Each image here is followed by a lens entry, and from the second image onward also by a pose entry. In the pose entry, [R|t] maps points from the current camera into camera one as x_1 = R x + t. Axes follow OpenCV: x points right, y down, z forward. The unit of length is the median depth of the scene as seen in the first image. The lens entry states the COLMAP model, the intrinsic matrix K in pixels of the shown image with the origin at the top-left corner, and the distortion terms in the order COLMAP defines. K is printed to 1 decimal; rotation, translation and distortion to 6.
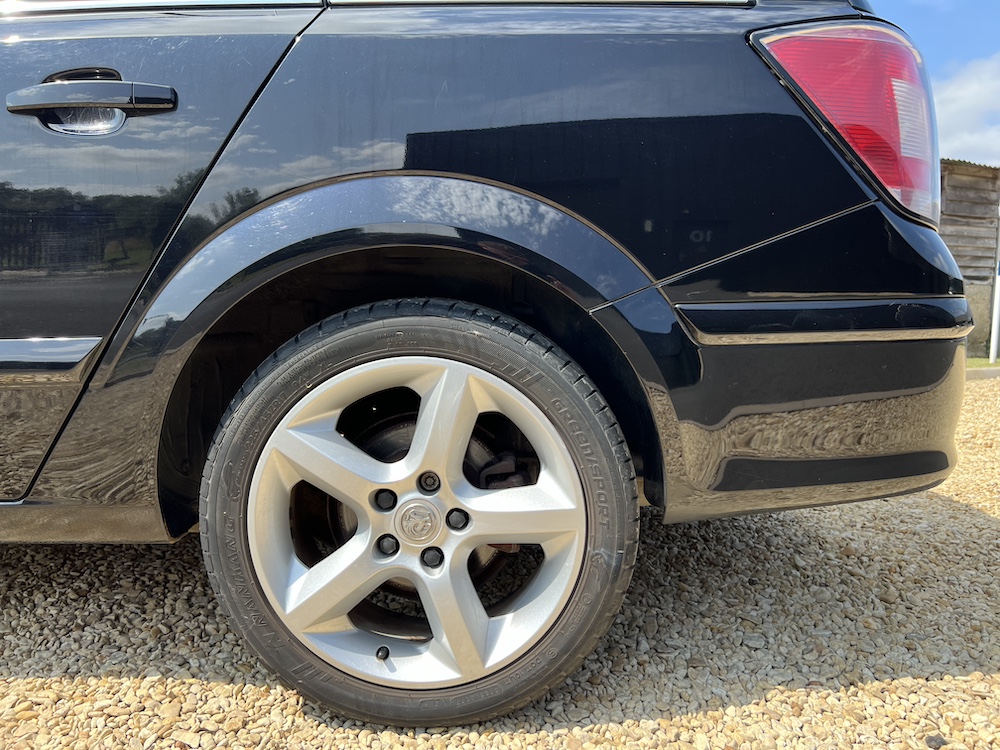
lens RADIAL K [[761.5, 0, 503.6], [0, 761.5, 379.8], [0, 0, 1]] dist [0.049189, -0.059158]
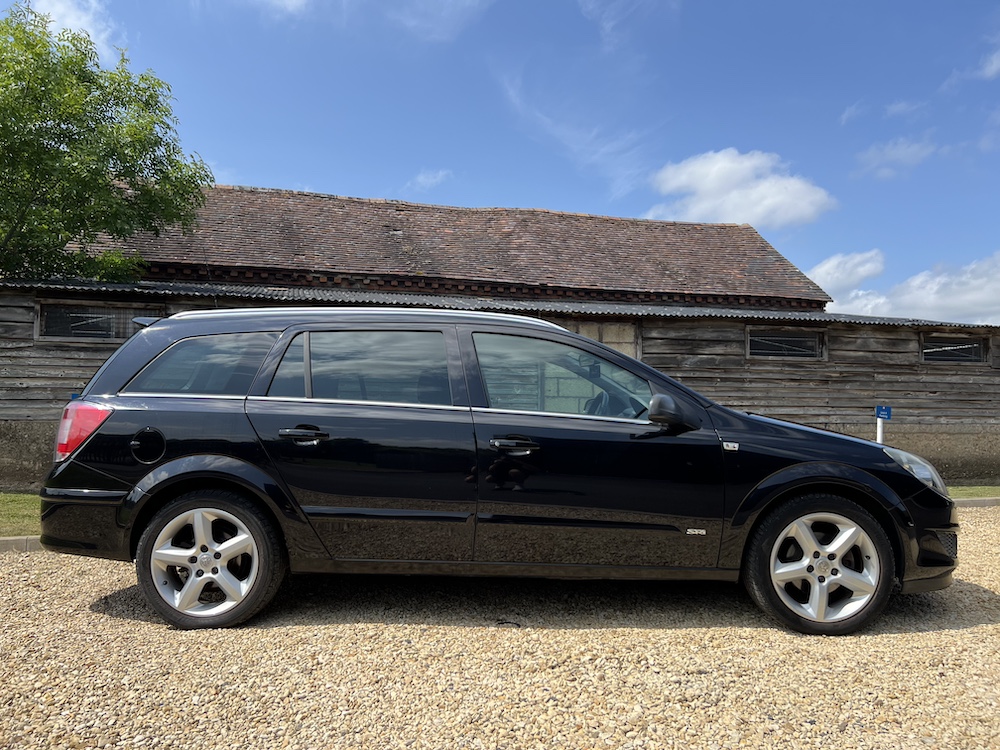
lens RADIAL K [[761.5, 0, 493.0], [0, 761.5, 376.3], [0, 0, 1]] dist [0.049189, -0.059158]
pose [[0.998436, -0.013154, -0.054337, -1.296067], [0.004613, 0.987998, -0.154397, -0.110434], [0.055716, 0.153905, 0.986514, -2.113452]]
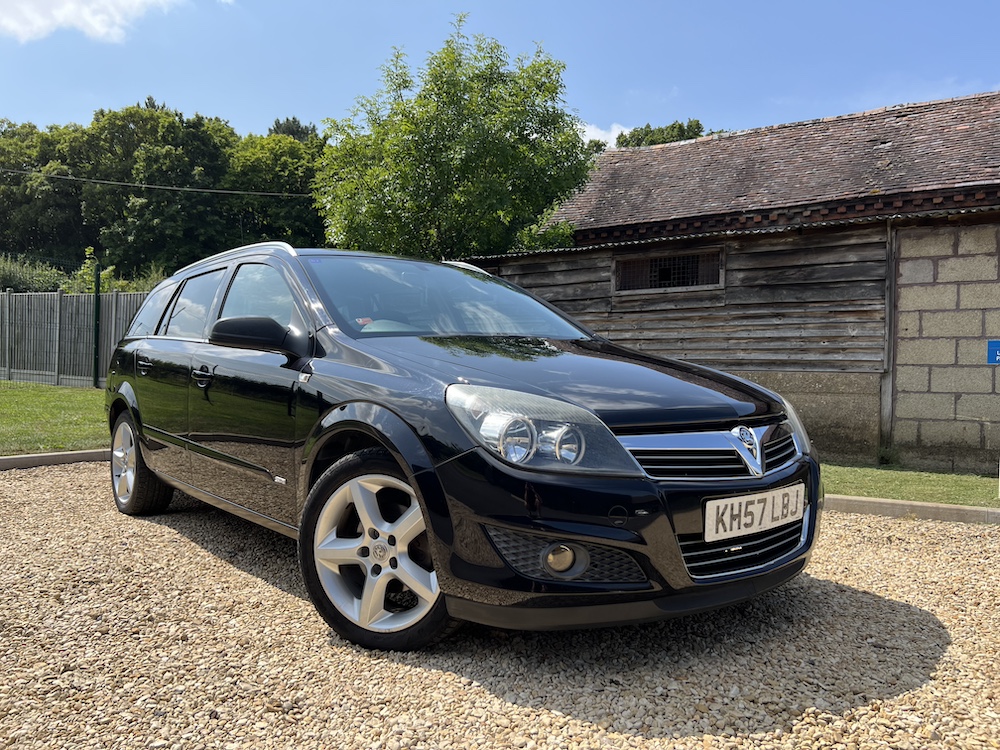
lens RADIAL K [[761.5, 0, 494.9], [0, 761.5, 373.9], [0, 0, 1]] dist [0.049189, -0.059158]
pose [[0.601161, -0.008326, -0.799084, 1.795465], [-0.082602, 0.993942, -0.072499, -0.189195], [0.794847, 0.109589, 0.596832, 0.070664]]
